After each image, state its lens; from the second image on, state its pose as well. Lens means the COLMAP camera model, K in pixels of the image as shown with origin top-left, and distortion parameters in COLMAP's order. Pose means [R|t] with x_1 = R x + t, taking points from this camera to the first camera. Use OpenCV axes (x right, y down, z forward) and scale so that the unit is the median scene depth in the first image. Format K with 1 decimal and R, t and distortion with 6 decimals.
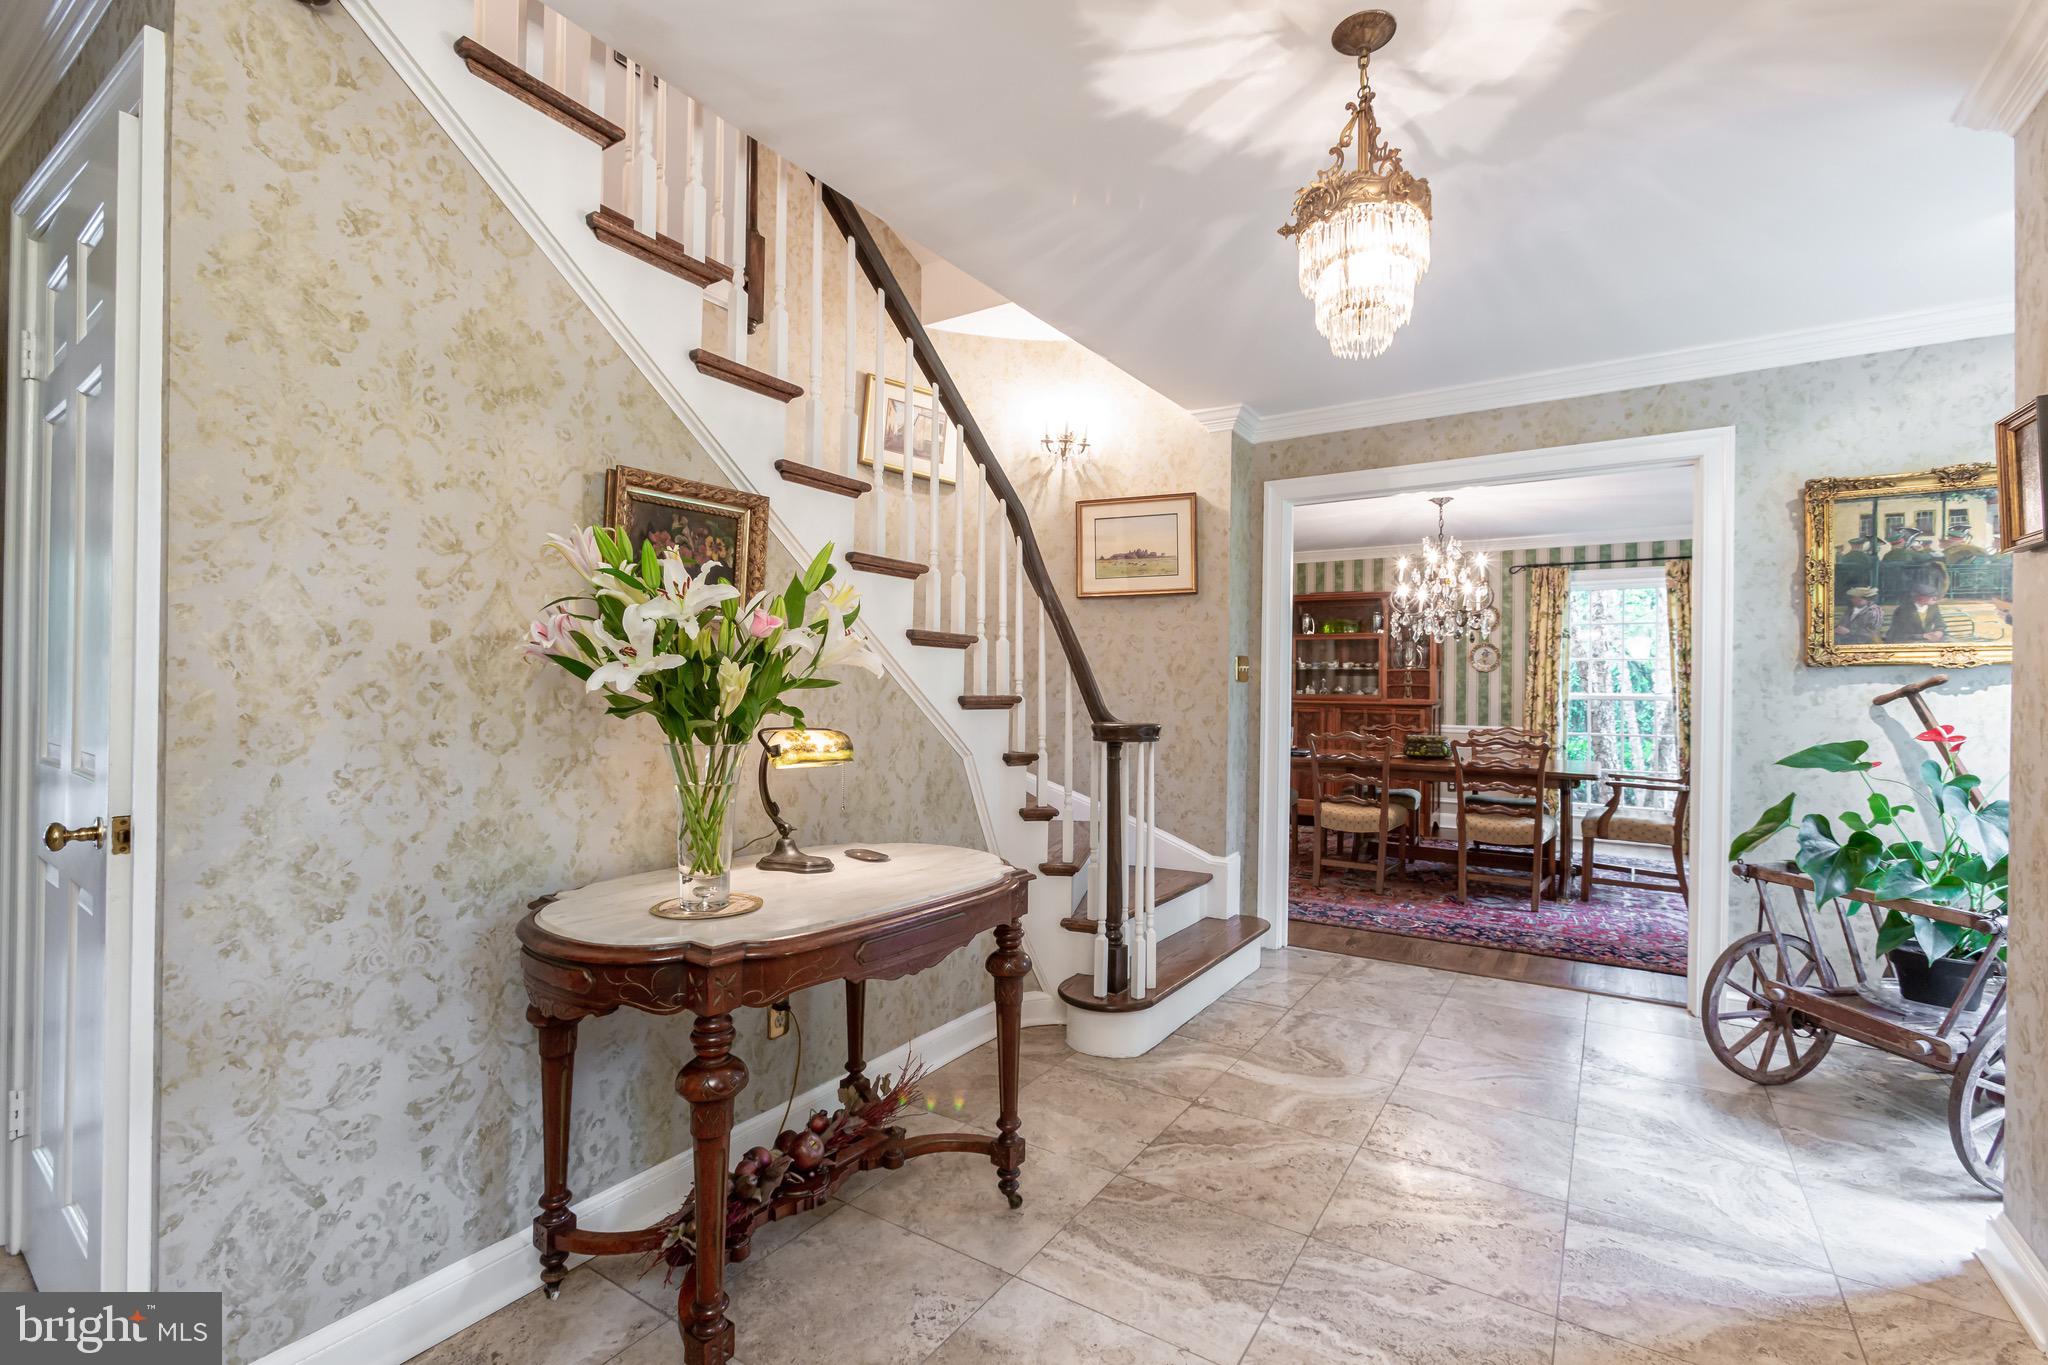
lens RADIAL K [[911.0, 0, 1024.0], [0, 911.0, 682.5], [0, 0, 1]] dist [-0.000776, 0.000157]
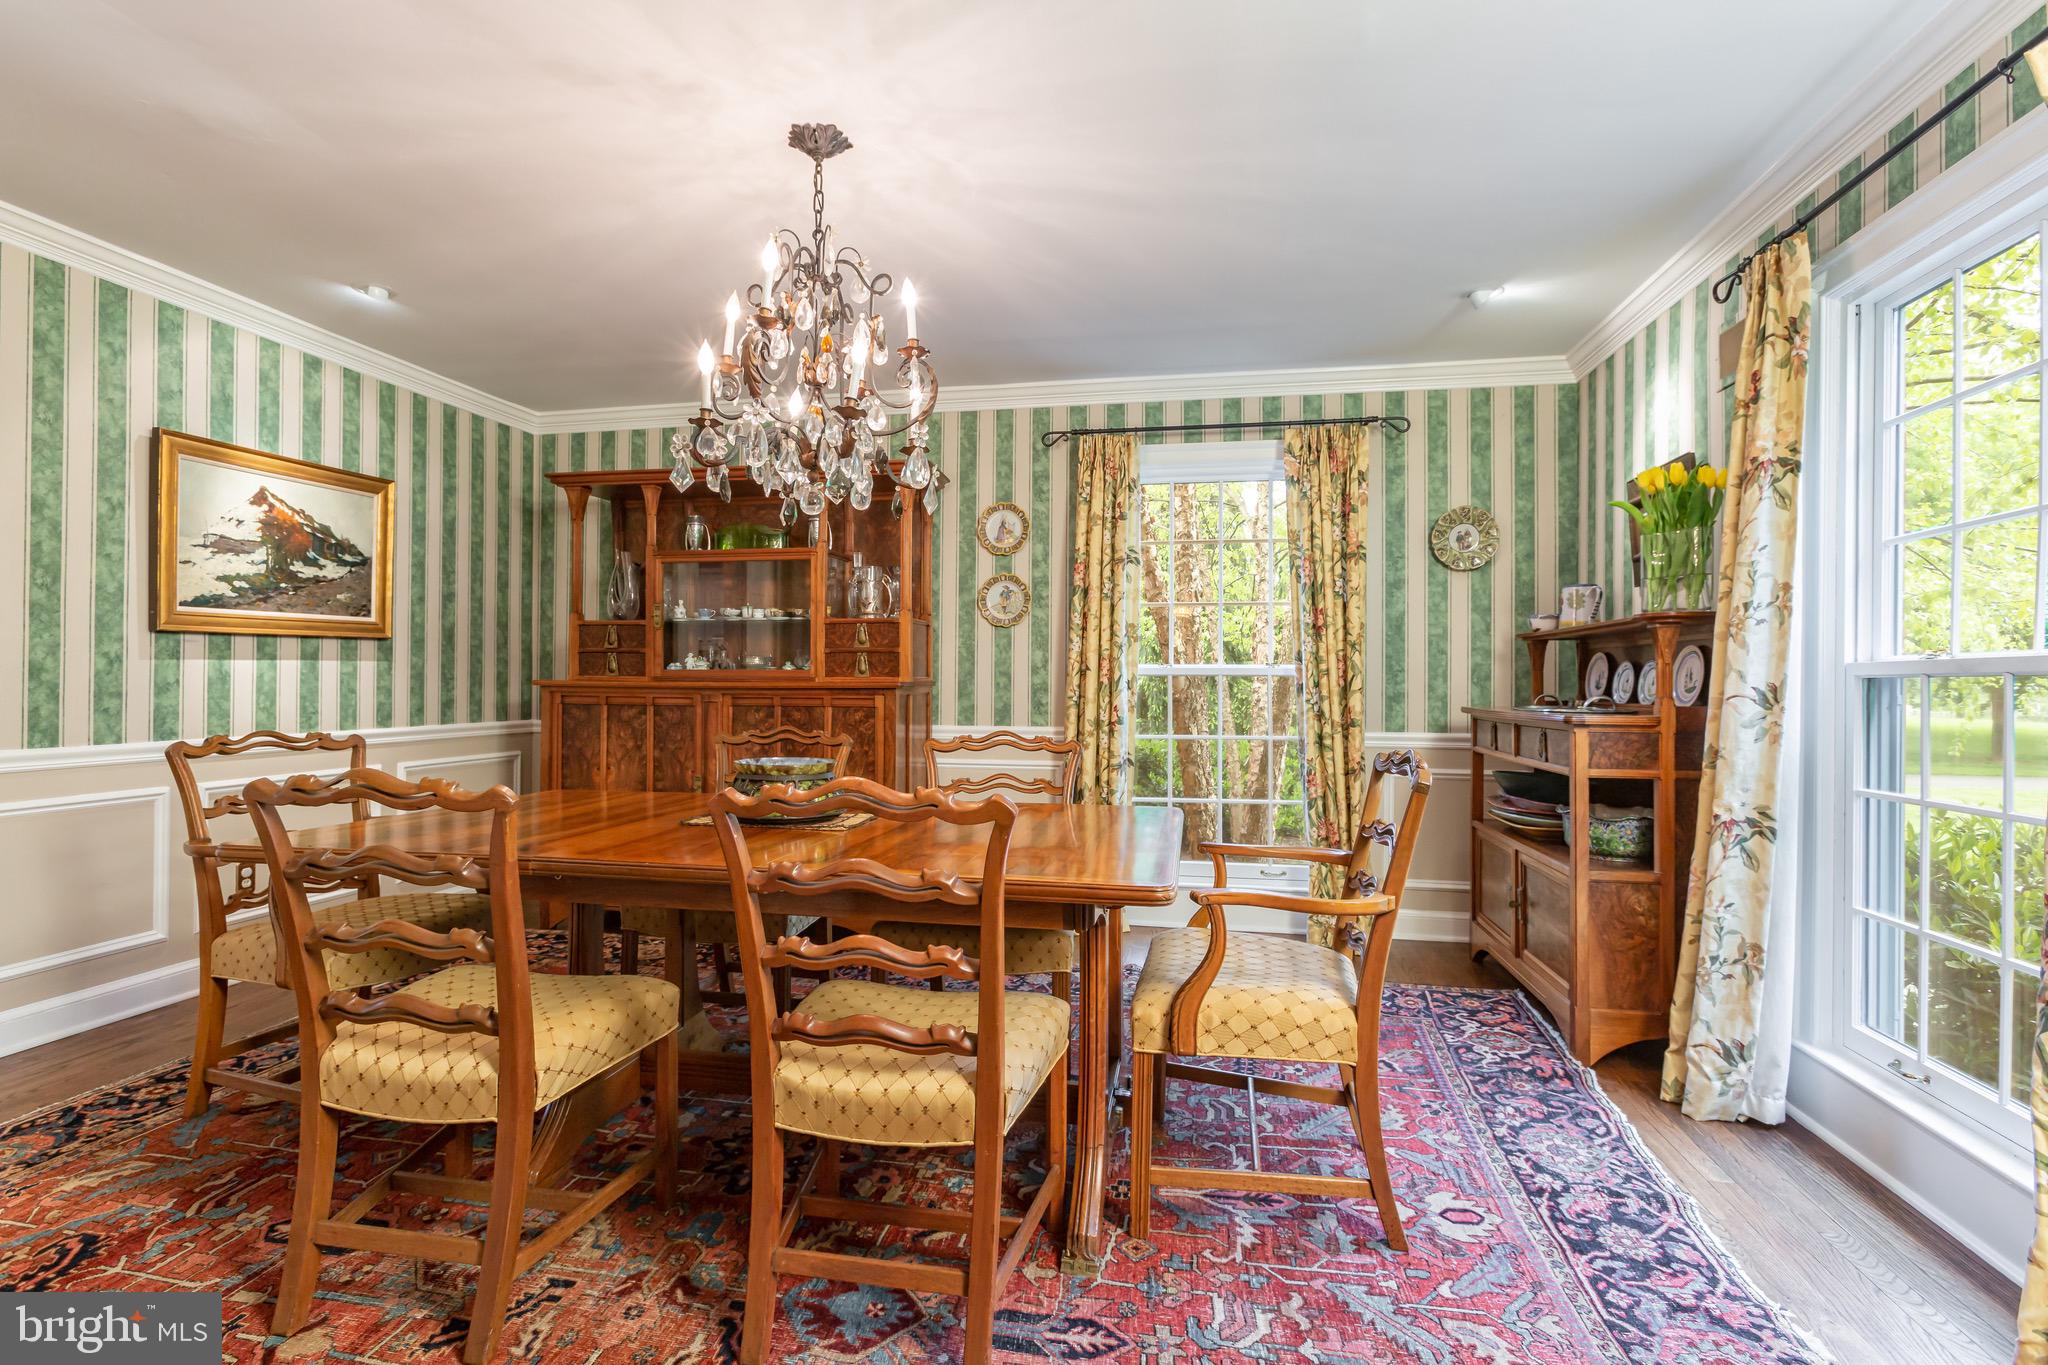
lens RADIAL K [[1097.7, 0, 1024.0], [0, 1097.7, 682.5], [0, 0, 1]] dist [-0.004103, -0.000662]
pose [[0.916809, -0.006597, 0.399271, 0.262262], [0.004613, 0.999972, 0.005929, 0.018465], [-0.399299, -0.003594, 0.916814, 0.406331]]
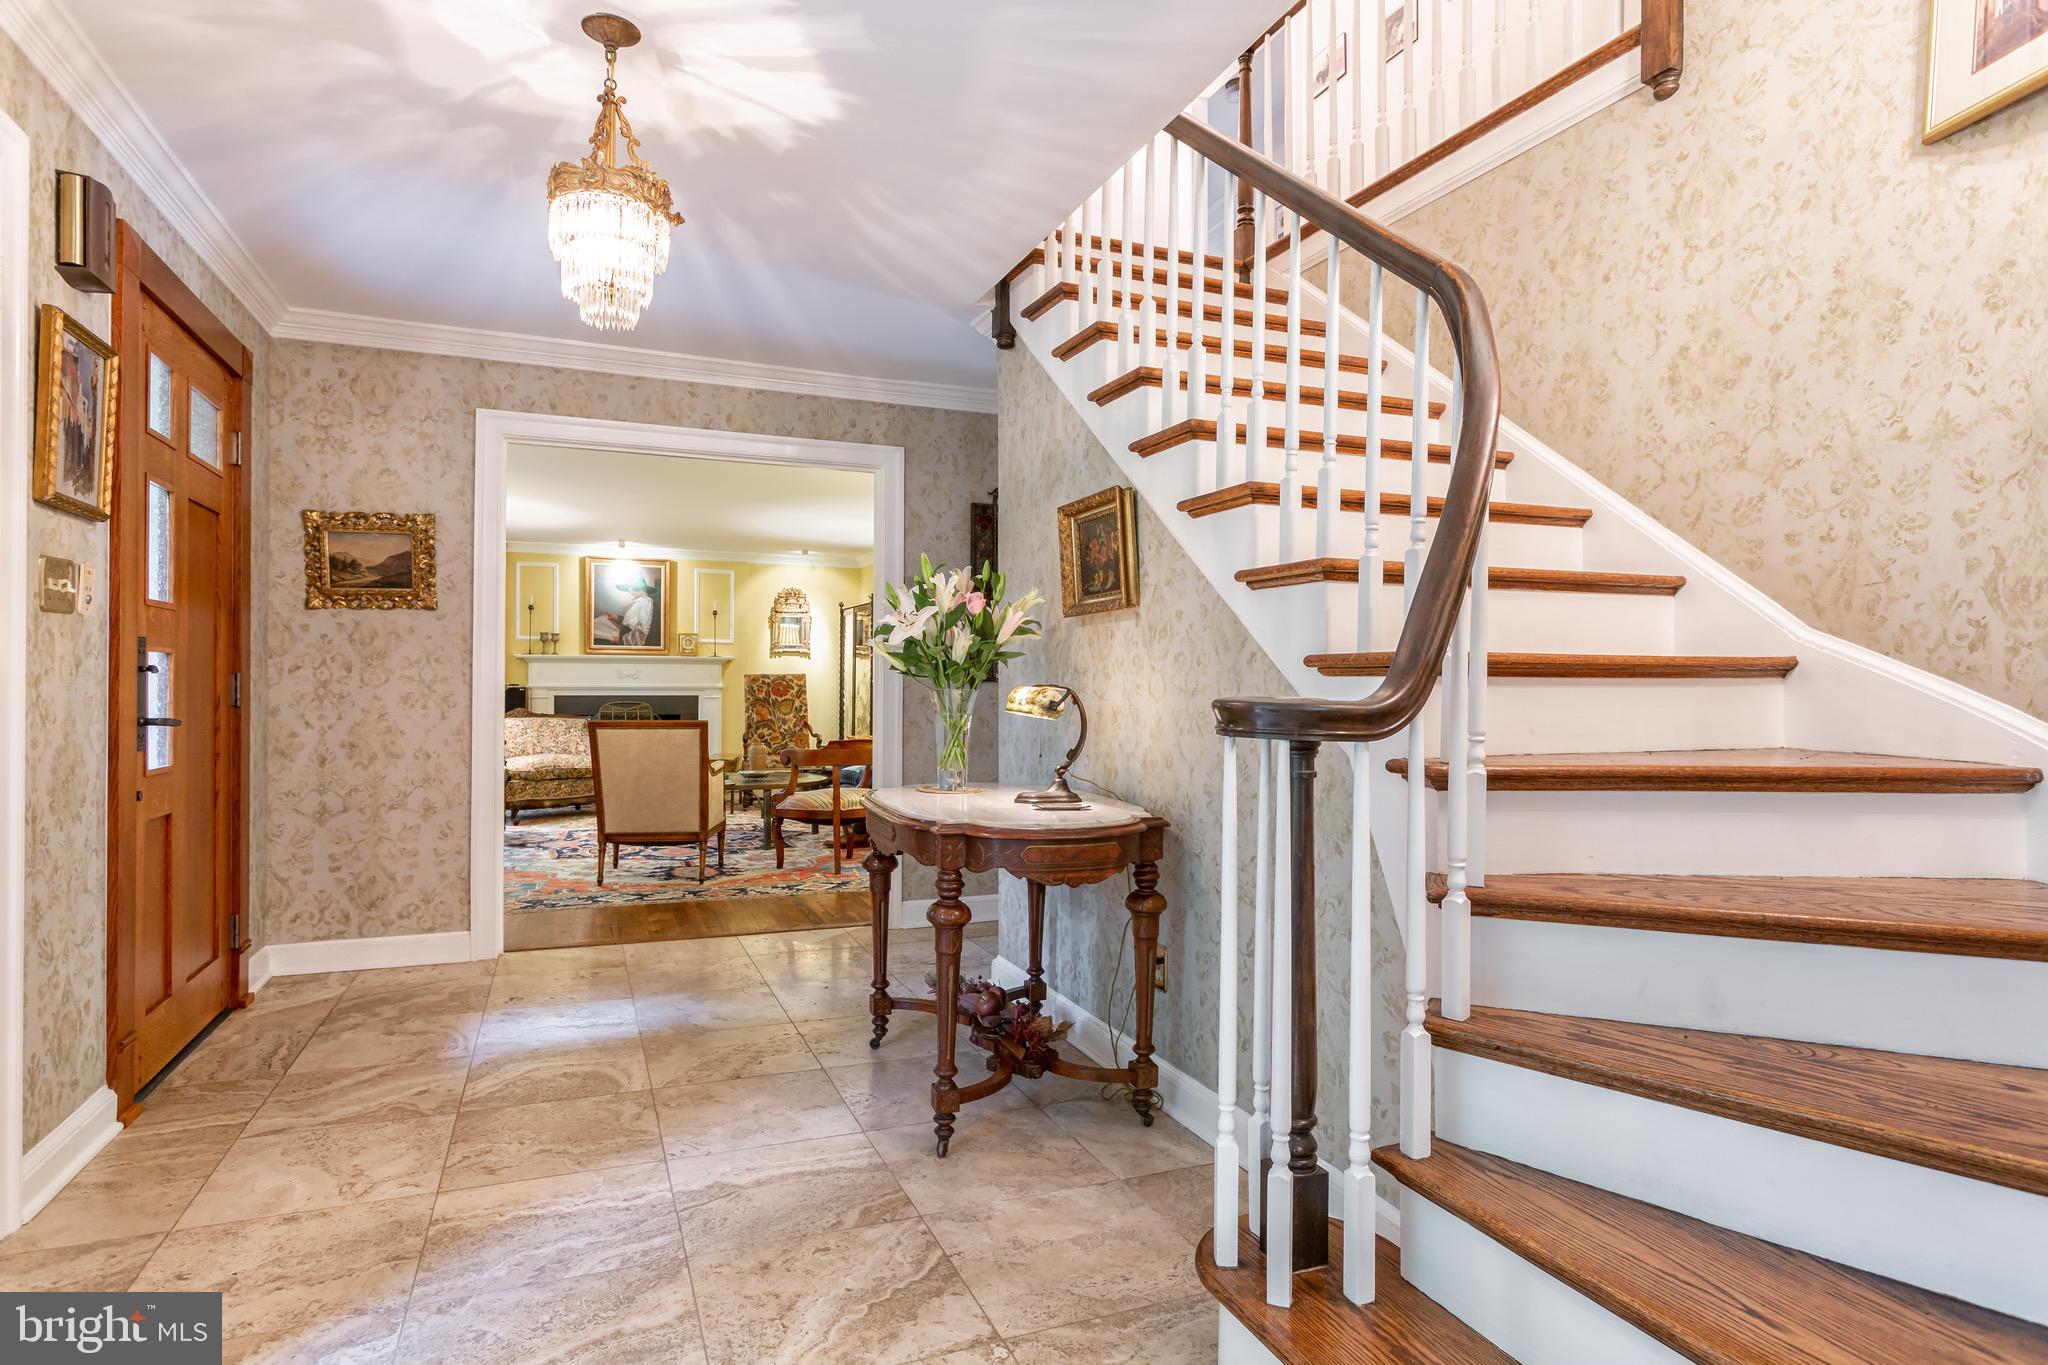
lens RADIAL K [[1097.7, 0, 1024.0], [0, 1097.7, 682.5], [0, 0, 1]] dist [-0.004103, -0.000662]
pose [[-0.561477, -0.015767, -0.827342, 1.069562], [-0.012643, 0.999865, -0.010474, 0.068561], [0.827396, 0.004579, -0.561600, 1.966258]]
